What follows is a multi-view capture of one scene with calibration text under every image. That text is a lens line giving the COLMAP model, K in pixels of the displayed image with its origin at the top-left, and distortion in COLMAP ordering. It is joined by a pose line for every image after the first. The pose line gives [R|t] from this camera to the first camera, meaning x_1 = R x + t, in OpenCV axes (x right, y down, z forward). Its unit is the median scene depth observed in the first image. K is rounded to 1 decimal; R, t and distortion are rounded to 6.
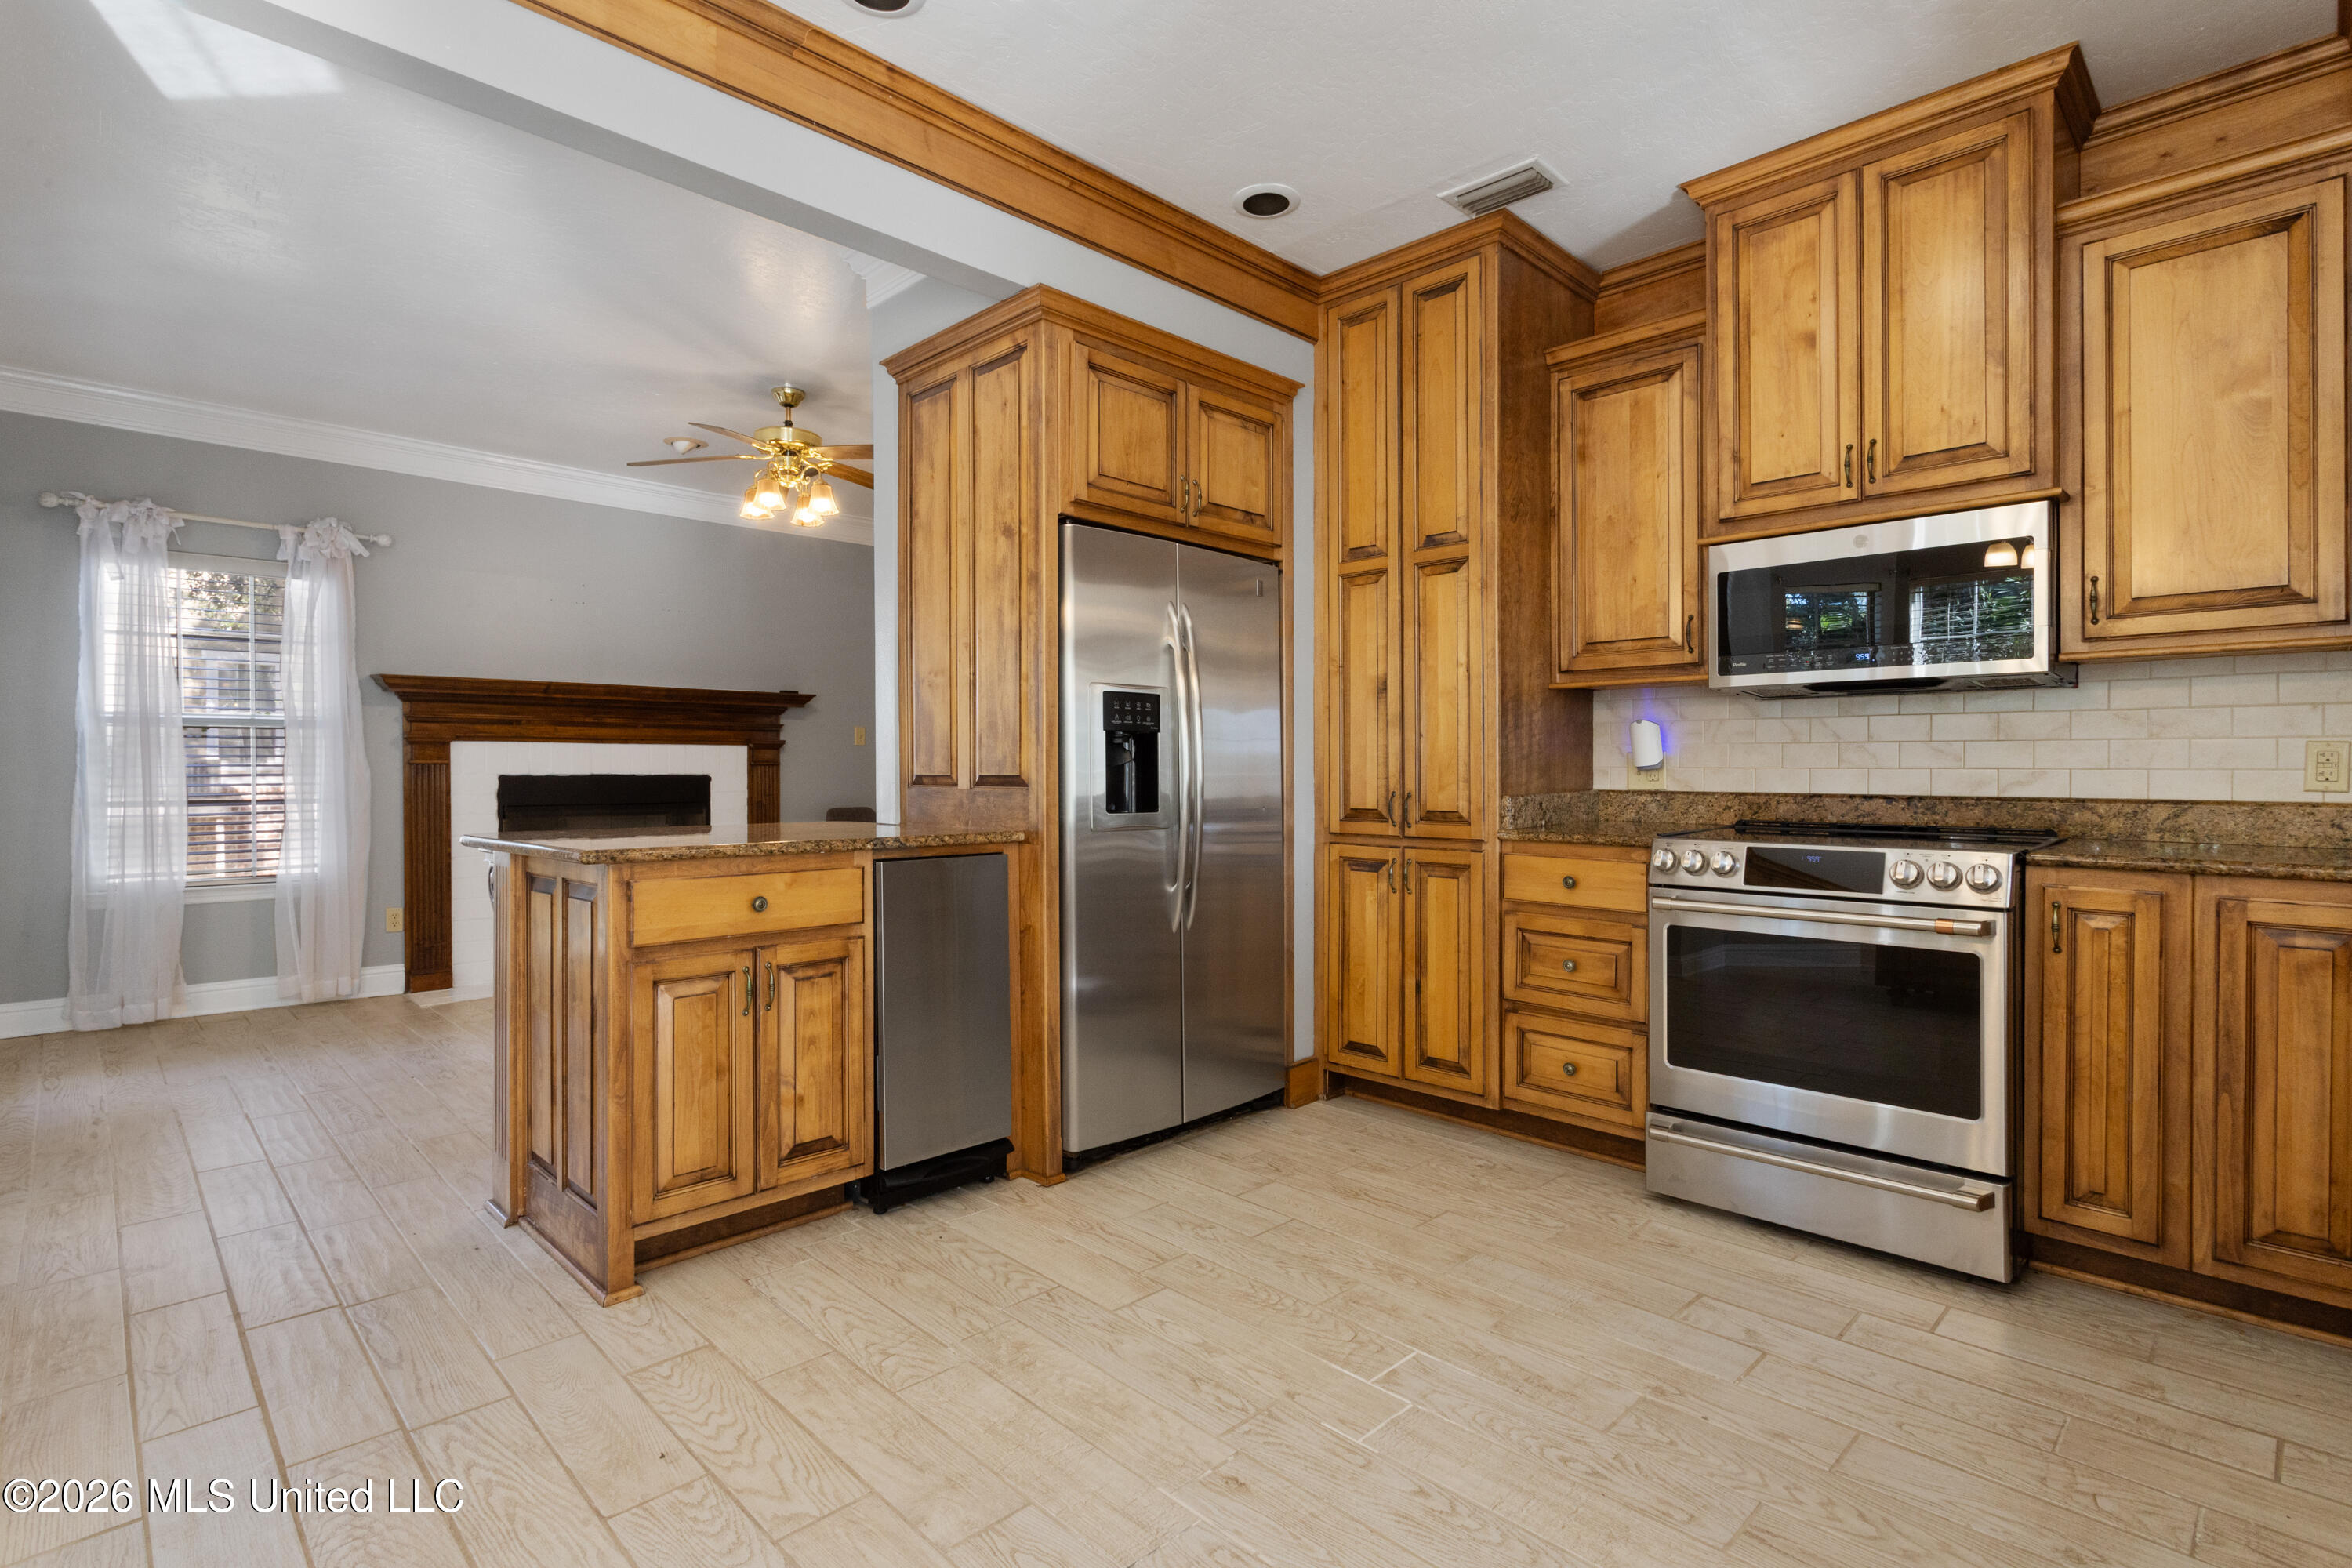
lens RADIAL K [[1122.3, 0, 1175.8], [0, 1122.3, 777.7], [0, 0, 1]] dist [0.000210, 0.000225]
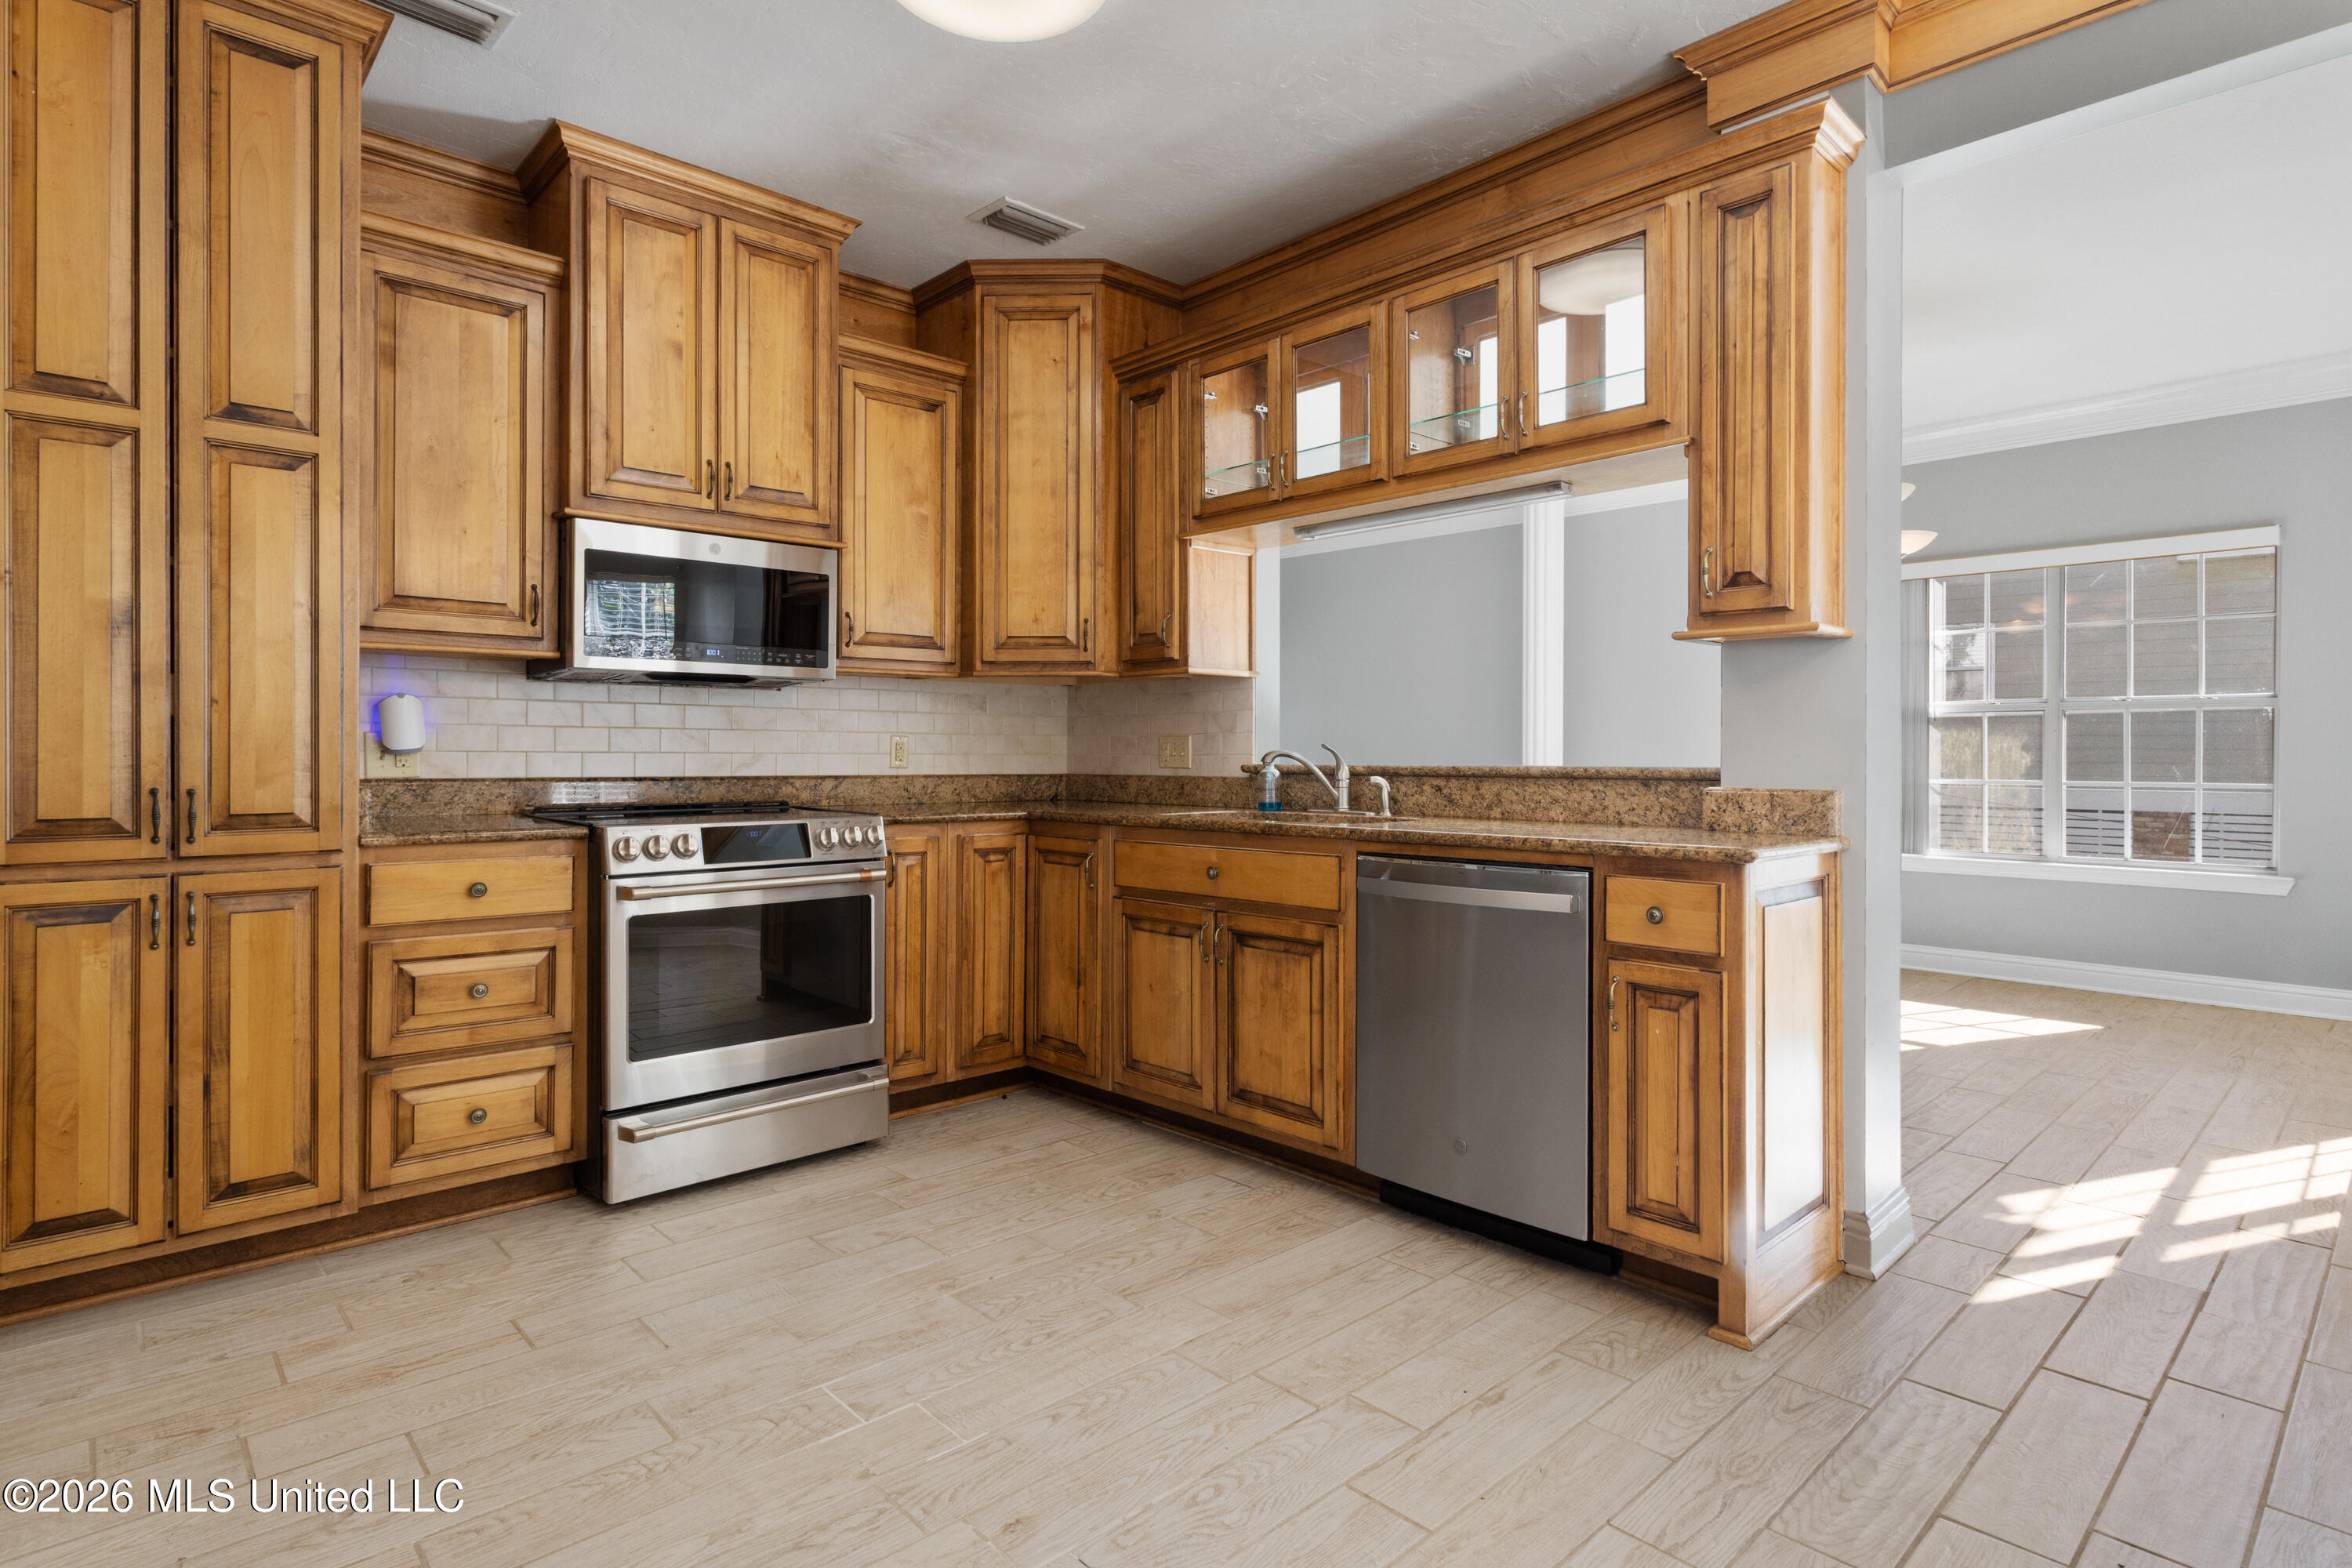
lens RADIAL K [[1188.7, 0, 1173.8], [0, 1188.7, 758.9], [0, 0, 1]] dist [-0.006339, 0.000785]
pose [[0.033374, -0.003696, 0.999436, -0.485526], [0.006437, 0.999973, 0.003483, -0.002661], [-0.999422, 0.006317, 0.033397, 0.441547]]
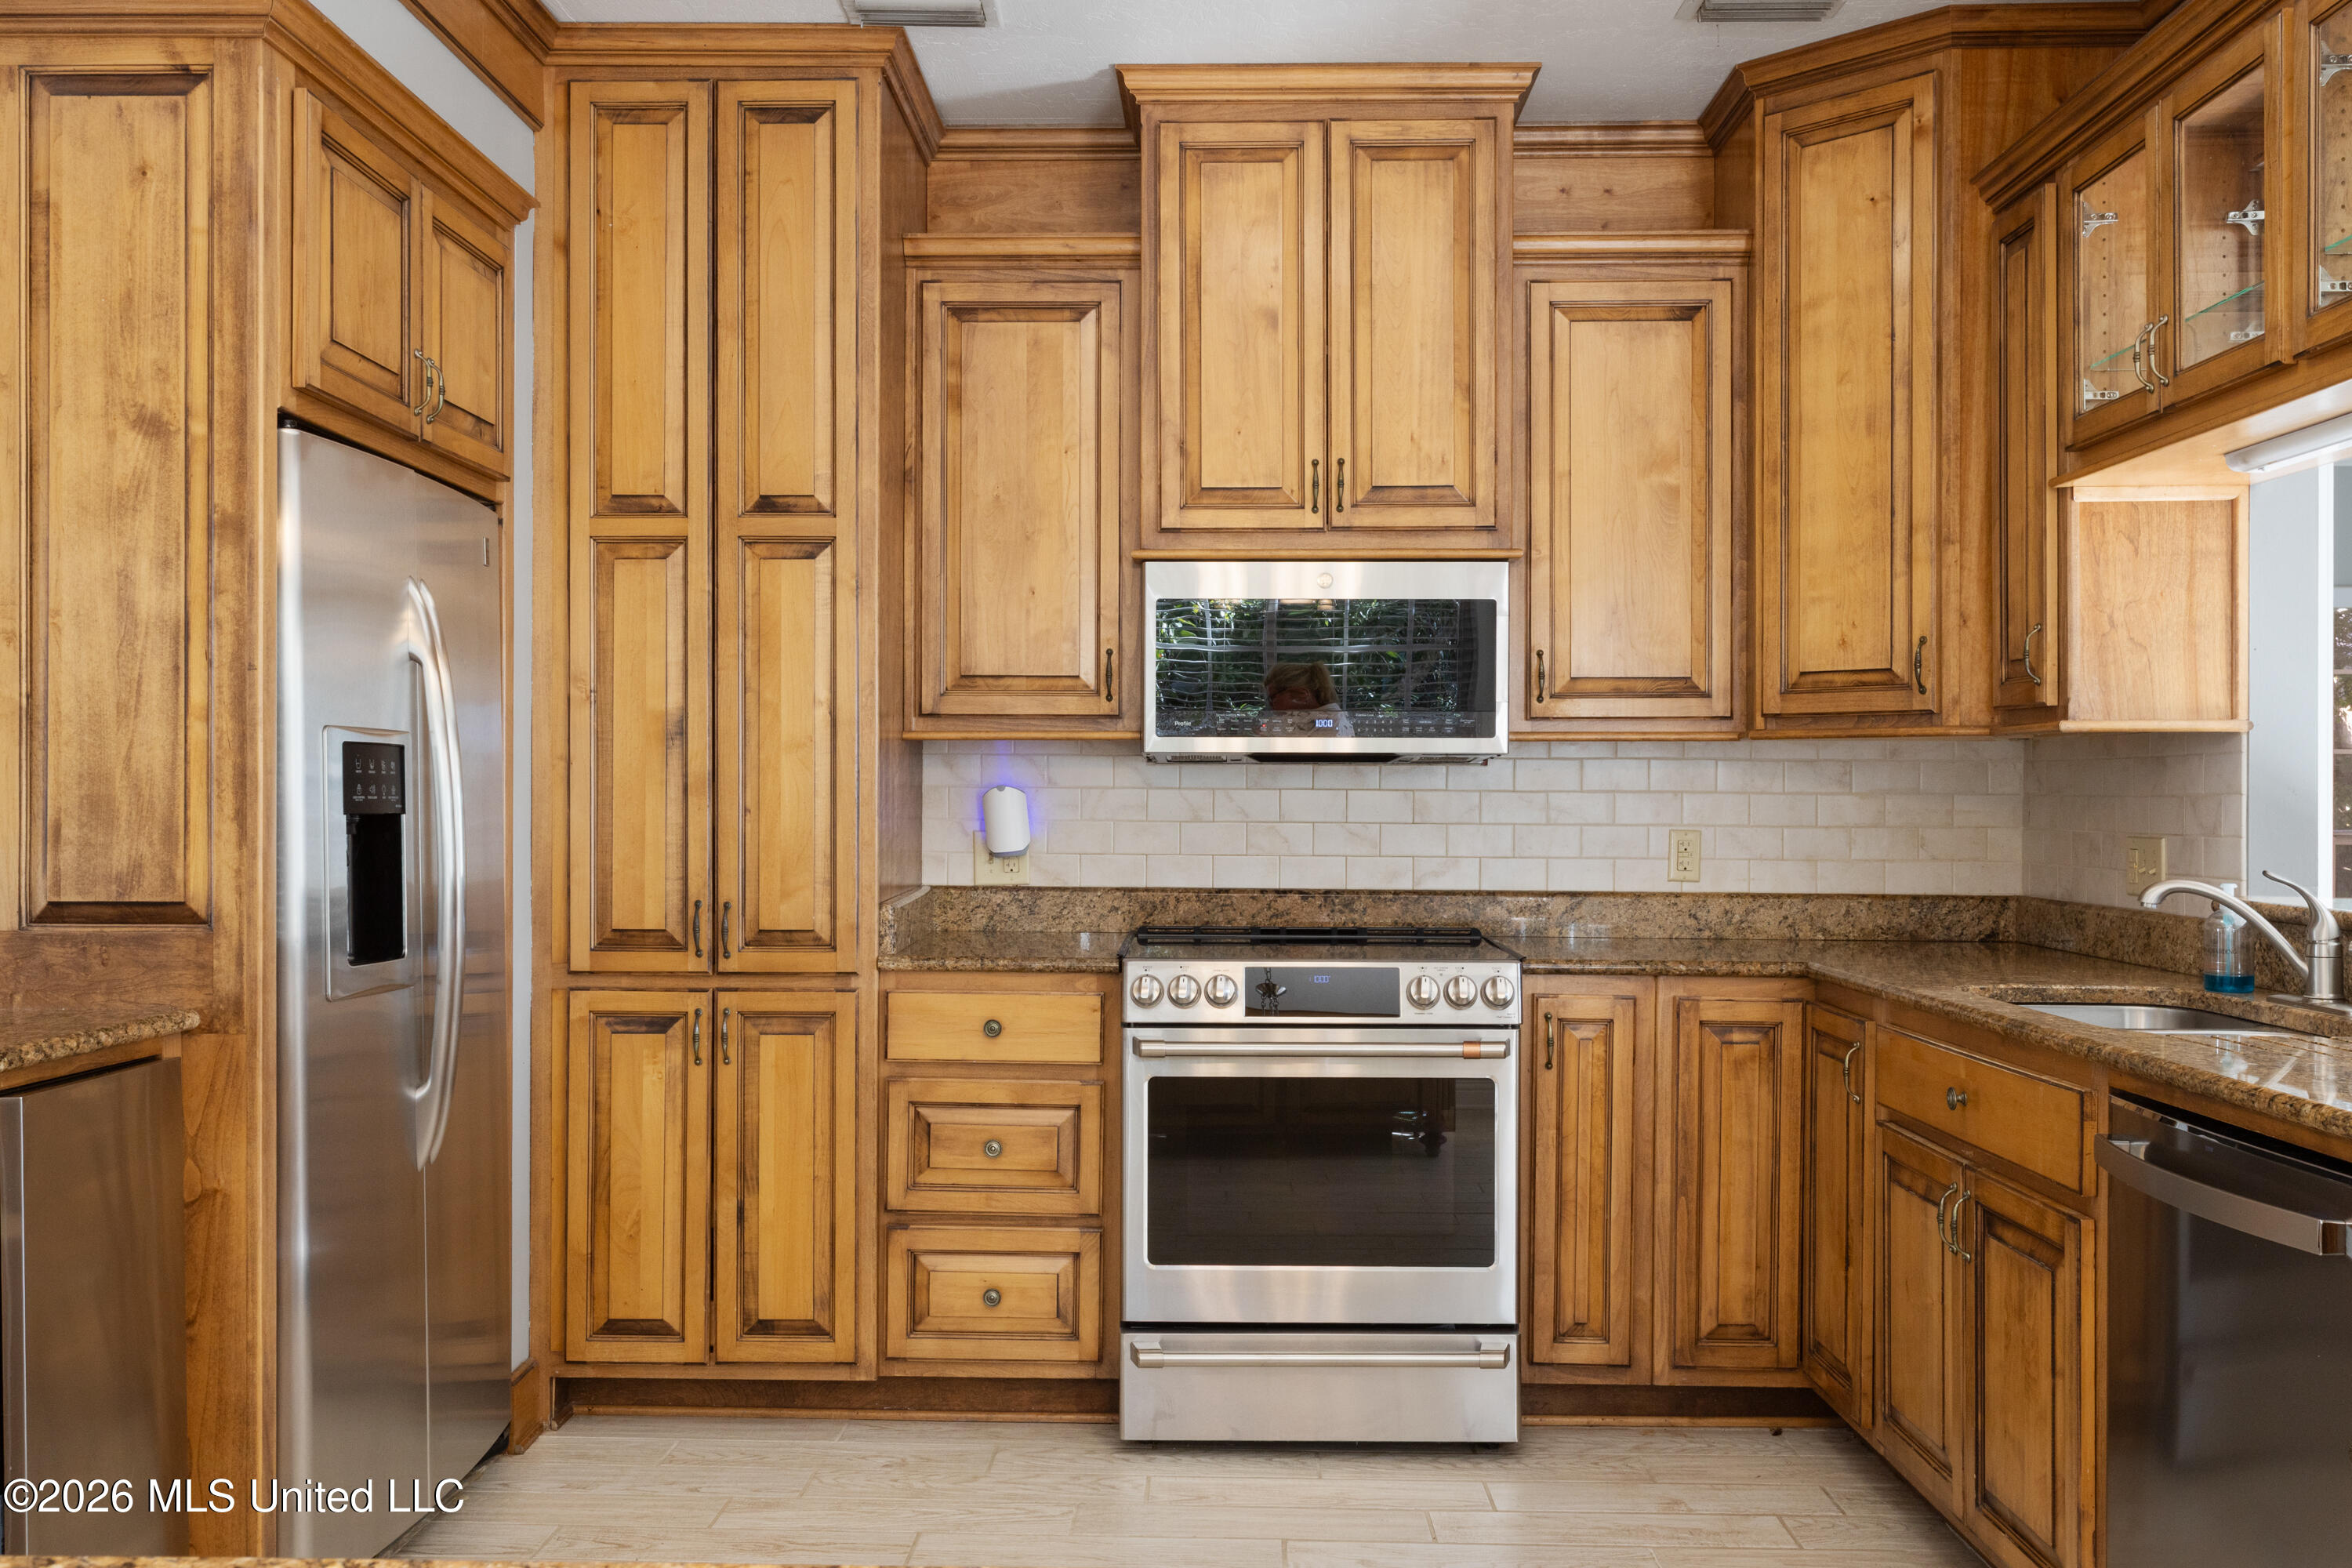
lens RADIAL K [[2061.5, 0, 1184.8], [0, 2061.5, 808.2], [0, 0, 1]] dist [-0.005803, 0.004923]
pose [[0.719142, -0.001527, 0.694861, -0.432547], [0.000932, 0.999999, 0.001233, -0.042684], [-0.694862, -0.000239, 0.719143, 0.001291]]
